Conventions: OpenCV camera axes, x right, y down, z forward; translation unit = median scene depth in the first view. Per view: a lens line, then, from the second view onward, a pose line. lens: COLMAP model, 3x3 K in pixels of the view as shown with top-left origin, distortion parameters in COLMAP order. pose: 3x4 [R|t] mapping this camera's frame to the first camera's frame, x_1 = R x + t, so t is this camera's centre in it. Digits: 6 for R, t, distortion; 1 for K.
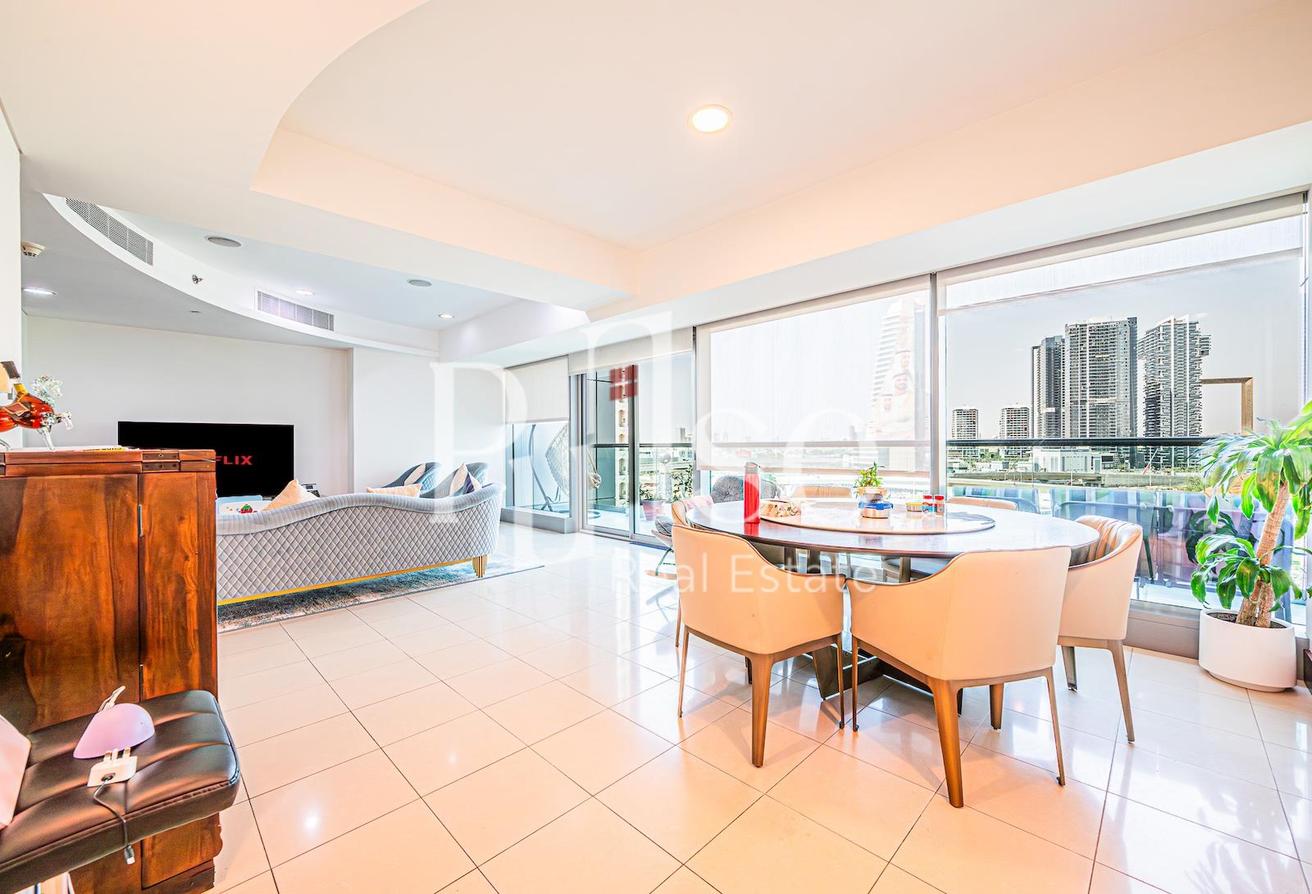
lens RADIAL K [[517.4, 0, 660.2], [0, 517.4, 447.1], [0, 0, 1]] dist [0.001348, -0.000526]
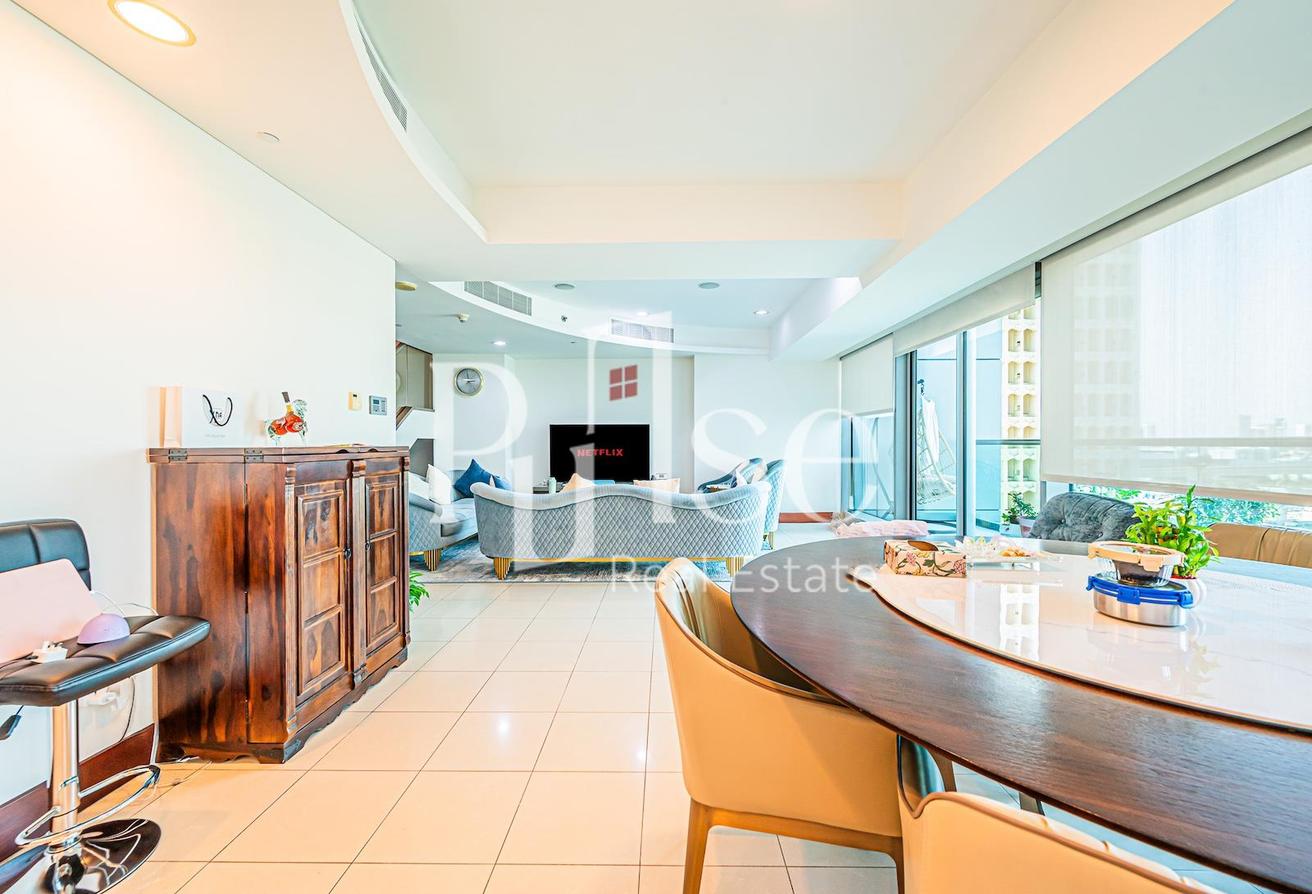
lens RADIAL K [[517.4, 0, 657.1], [0, 517.4, 448.6], [0, 0, 1]] dist [0.001348, -0.000526]
pose [[0.692109, 0.013227, -0.721672, 0.193893], [-0.003824, 0.999885, 0.014659, -0.003810], [0.721783, -0.007386, 0.692080, 0.180361]]
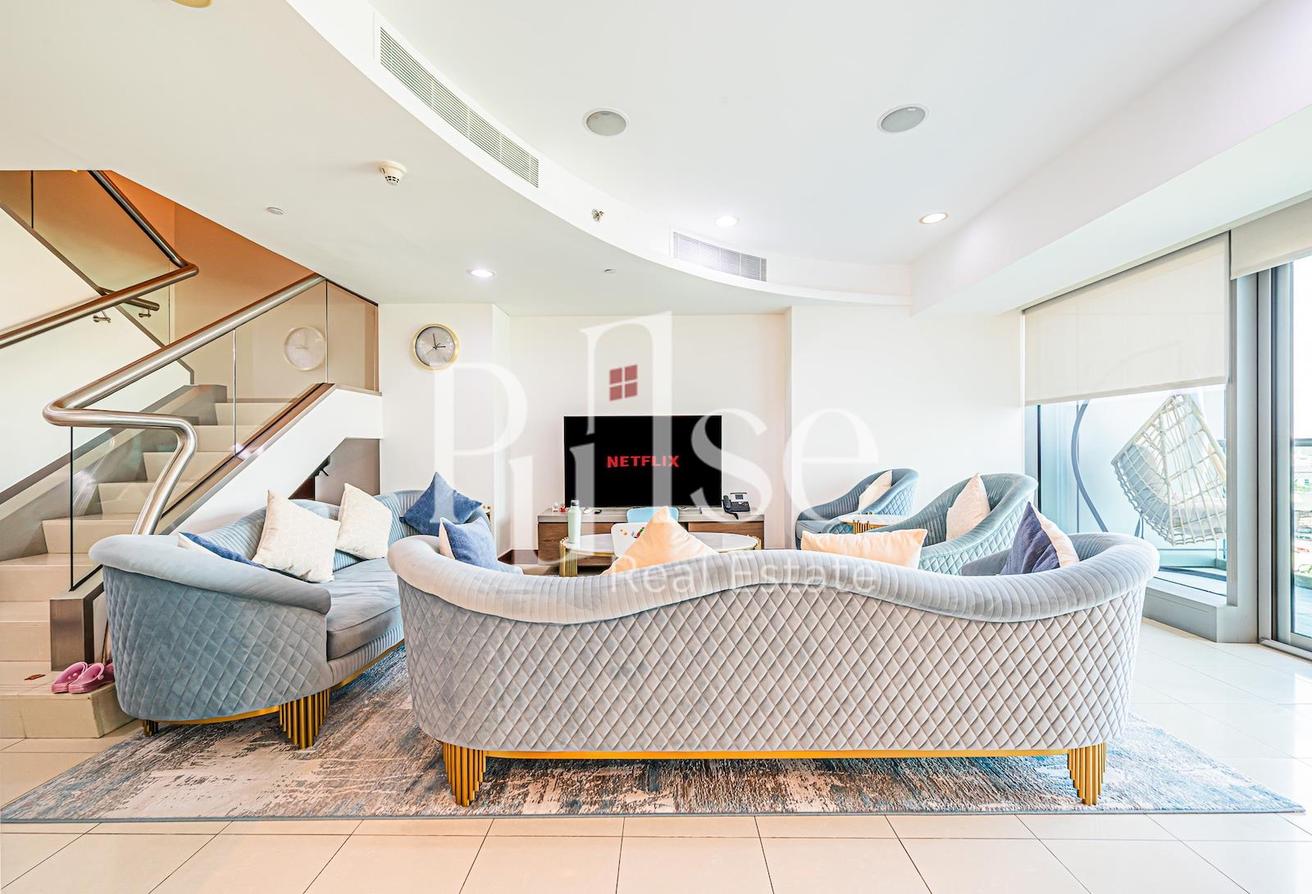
lens RADIAL K [[517.4, 0, 655.0], [0, 517.4, 450.3], [0, 0, 1]] dist [0.001348, -0.000526]
pose [[0.690018, 0.005931, -0.723768, -0.232817], [-0.002730, 0.999981, 0.005592, 0.005002], [0.723787, -0.001883, 0.690021, 0.420574]]
